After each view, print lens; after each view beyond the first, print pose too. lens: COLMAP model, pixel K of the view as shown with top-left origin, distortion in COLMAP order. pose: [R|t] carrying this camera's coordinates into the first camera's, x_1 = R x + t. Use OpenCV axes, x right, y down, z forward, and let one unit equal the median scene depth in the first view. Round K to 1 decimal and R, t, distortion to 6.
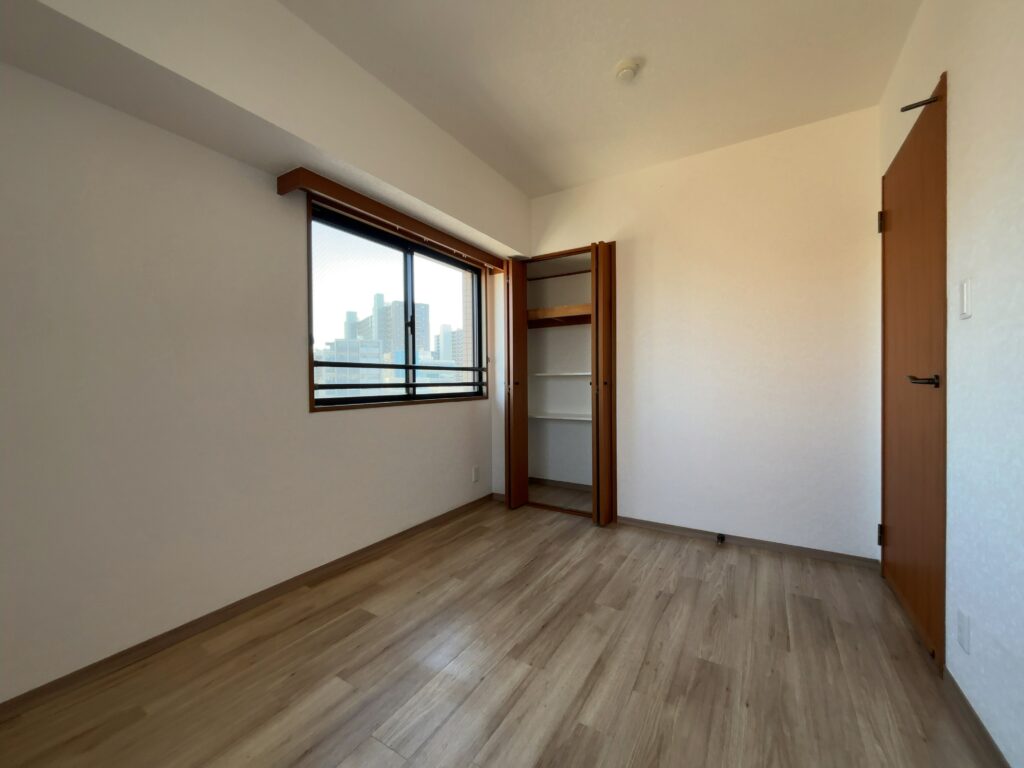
lens RADIAL K [[407.7, 0, 510.8], [0, 407.7, 384.4], [0, 0, 1]] dist [0.009028, -0.002602]
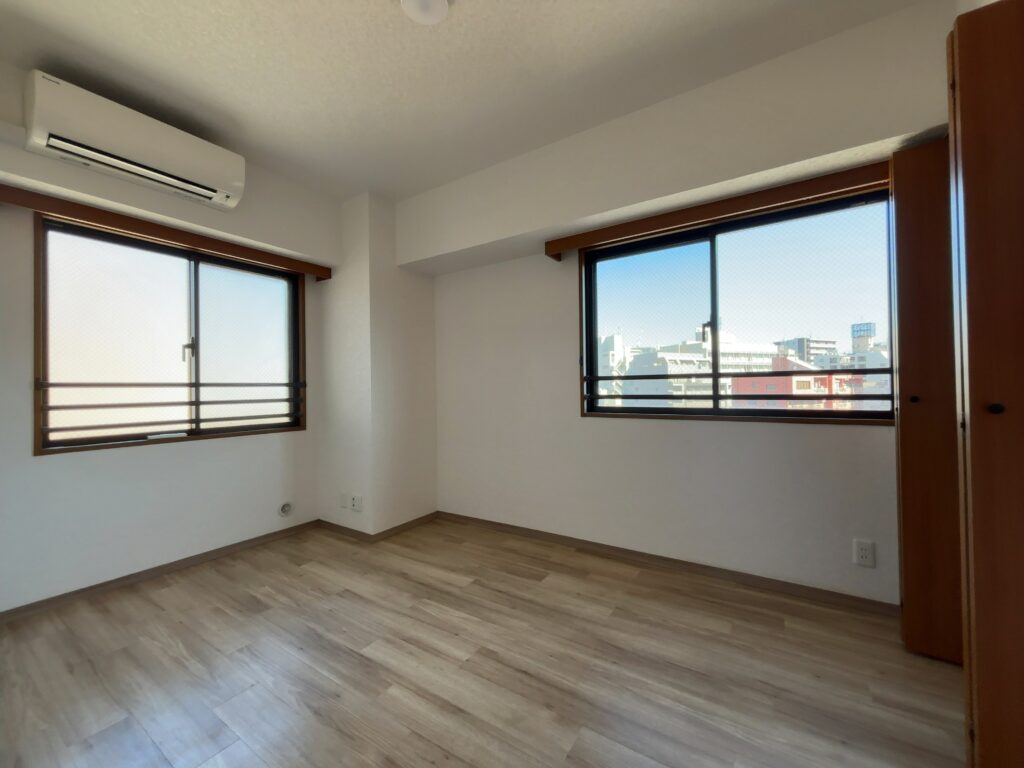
lens RADIAL K [[406.5, 0, 511.9], [0, 406.5, 384.6], [0, 0, 1]] dist [0.000311, -0.000211]
pose [[-0.025286, -0.005262, -0.999666, 0.836147], [0.002424, 0.999983, -0.005325, -0.028600], [0.999677, -0.002558, -0.025273, 0.853217]]
